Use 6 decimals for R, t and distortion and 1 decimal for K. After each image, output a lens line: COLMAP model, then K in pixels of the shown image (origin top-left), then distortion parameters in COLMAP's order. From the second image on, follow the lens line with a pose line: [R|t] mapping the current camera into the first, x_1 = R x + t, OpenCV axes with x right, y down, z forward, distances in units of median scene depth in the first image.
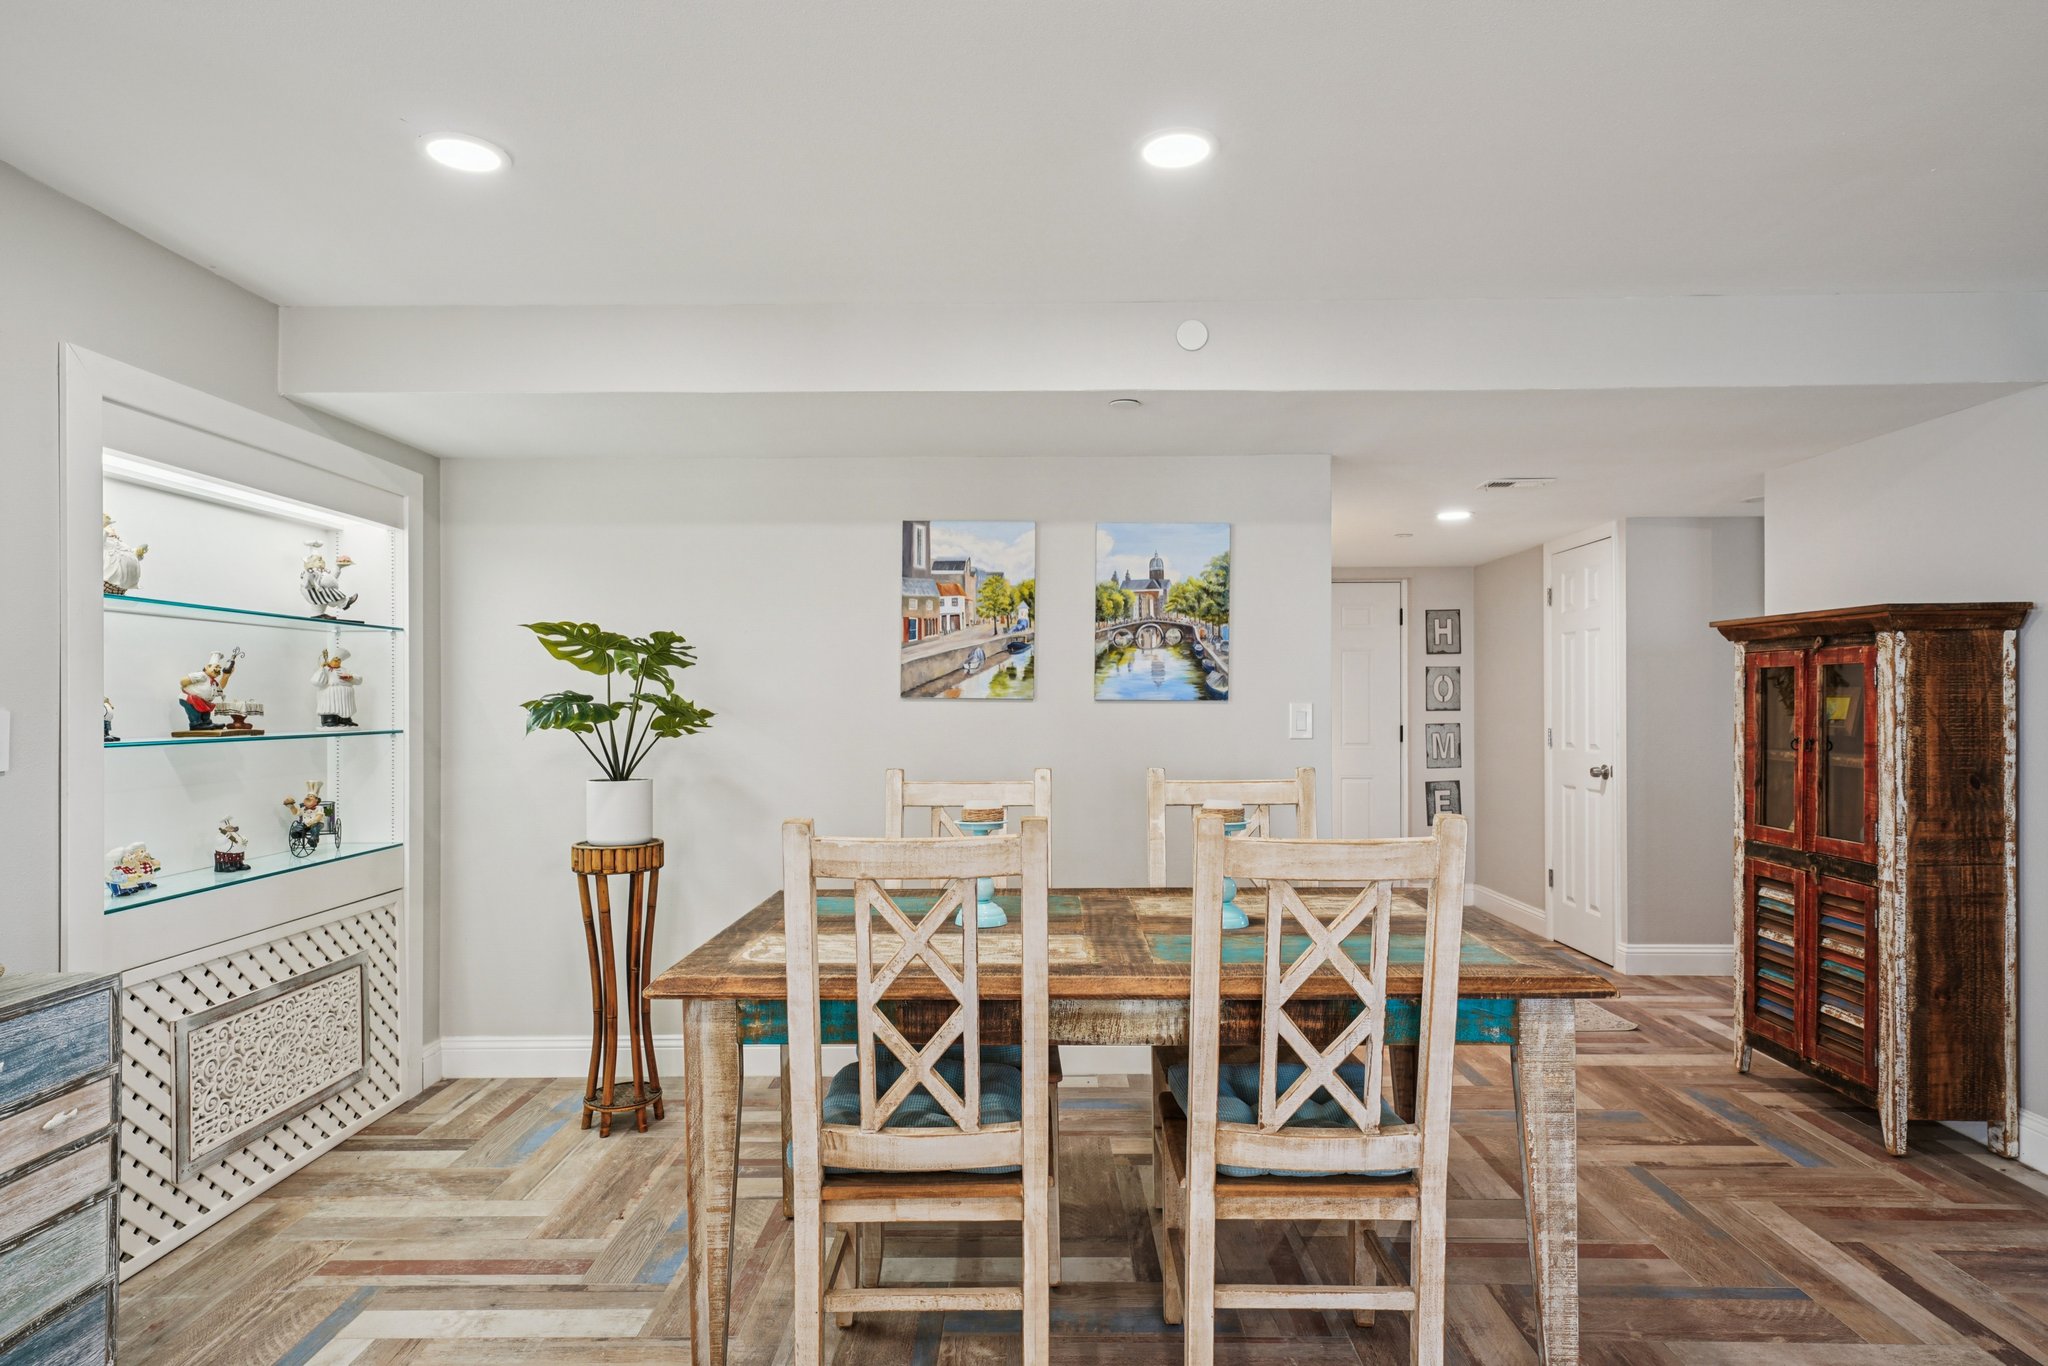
lens RADIAL K [[1093.6, 0, 1017.1], [0, 1093.6, 697.0], [0, 0, 1]] dist [0.009685, 0.000774]
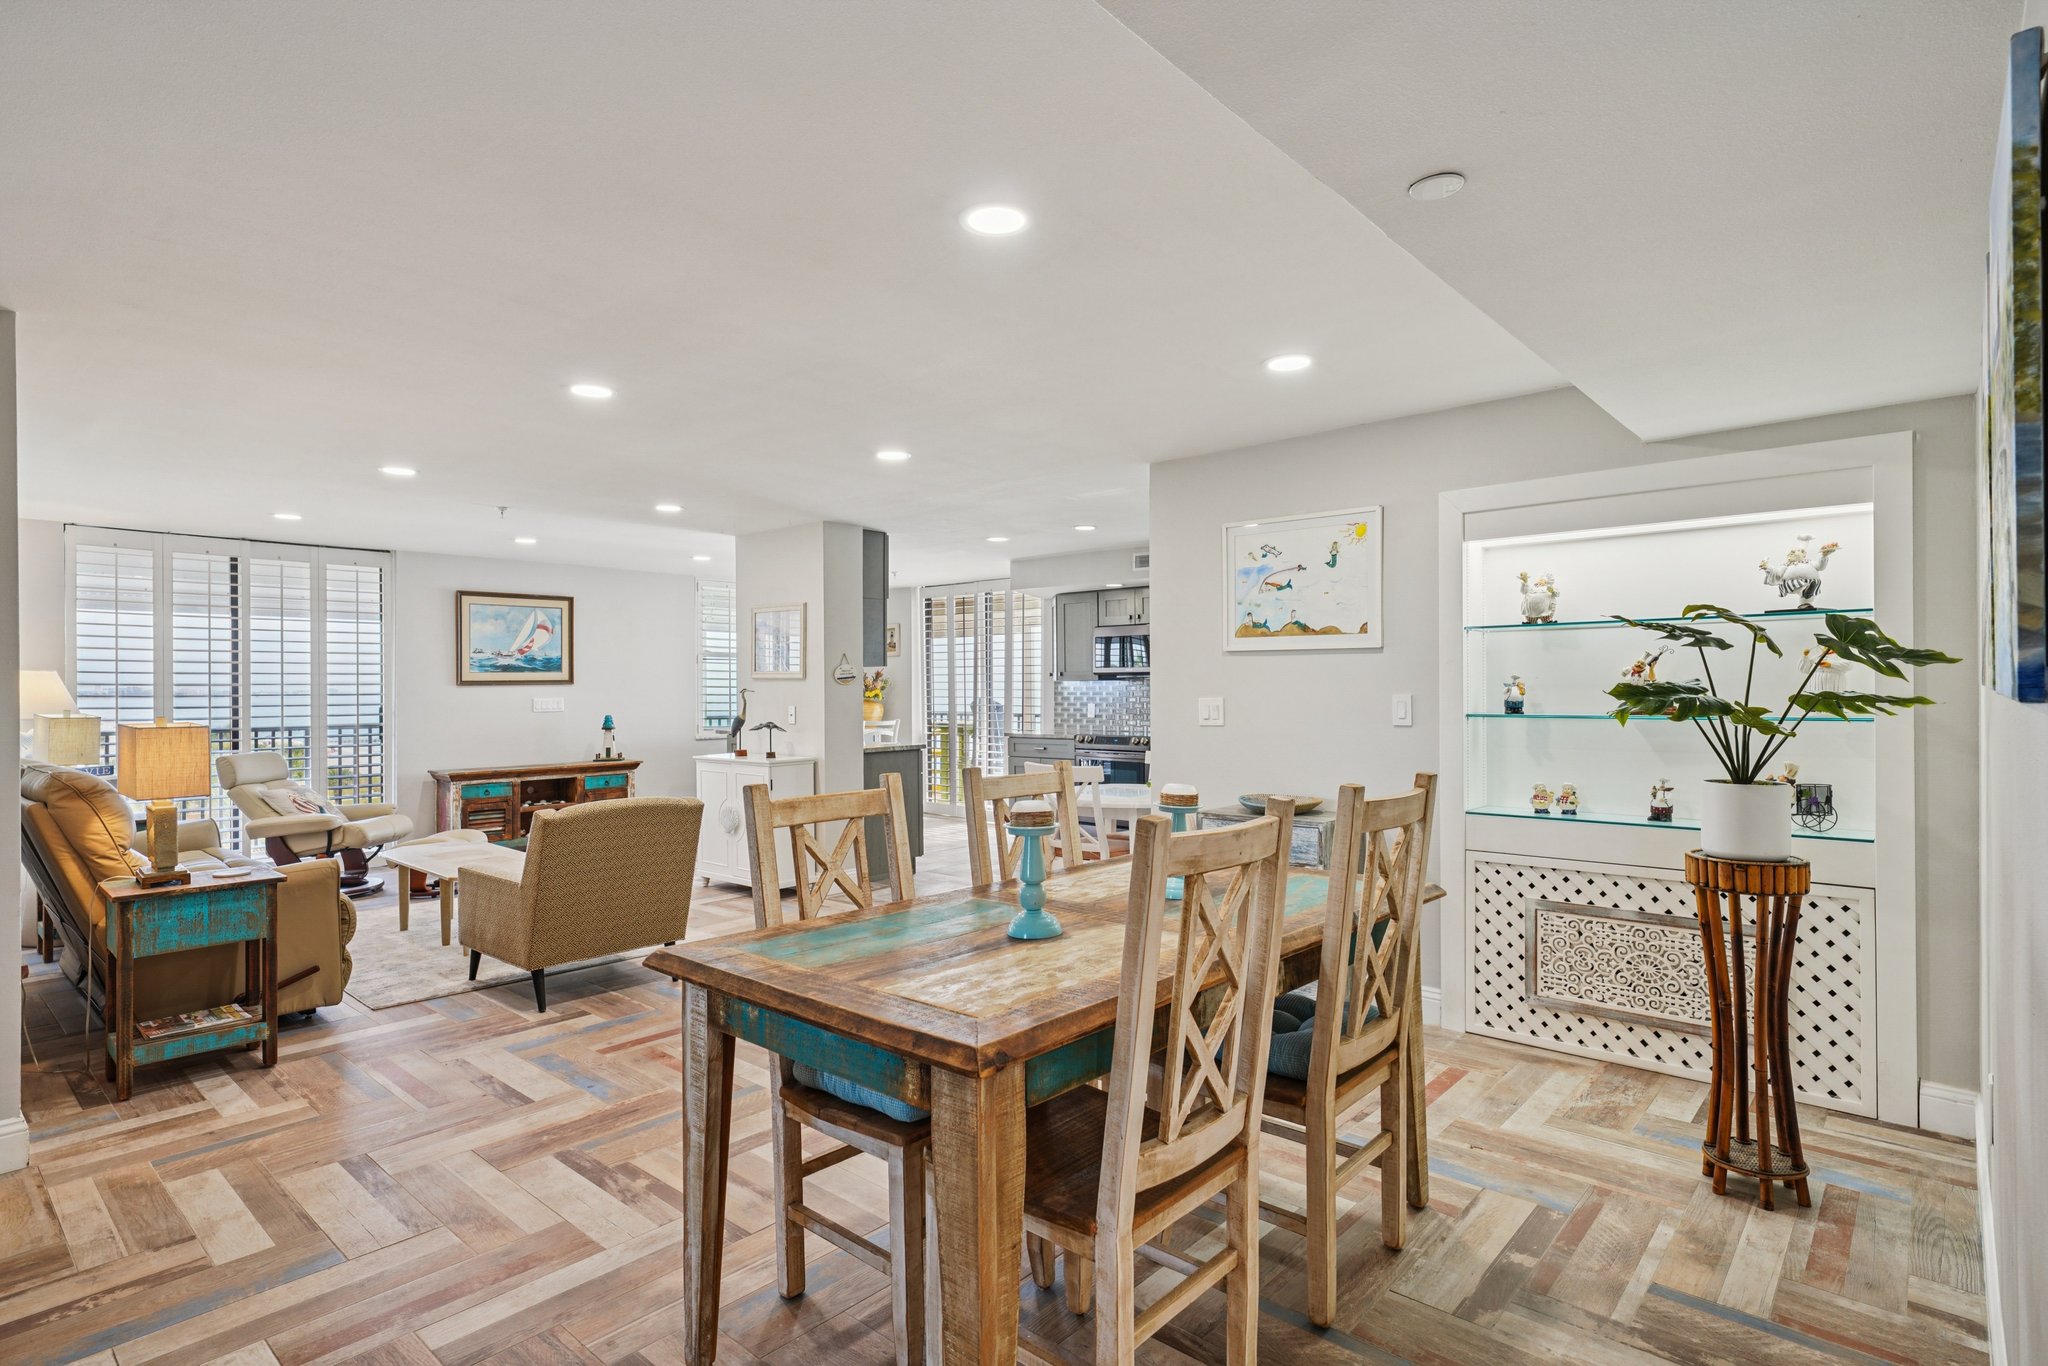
lens RADIAL K [[1011.3, 0, 1013.6], [0, 1011.3, 693.2], [0, 0, 1]] dist [-0.008751, 0.003749]
pose [[-0.646458, 0.007741, -0.762910, 0.579033], [0.011577, 0.999933, 0.000337, 0.000453], [0.762862, -0.008614, -0.646504, 1.031828]]
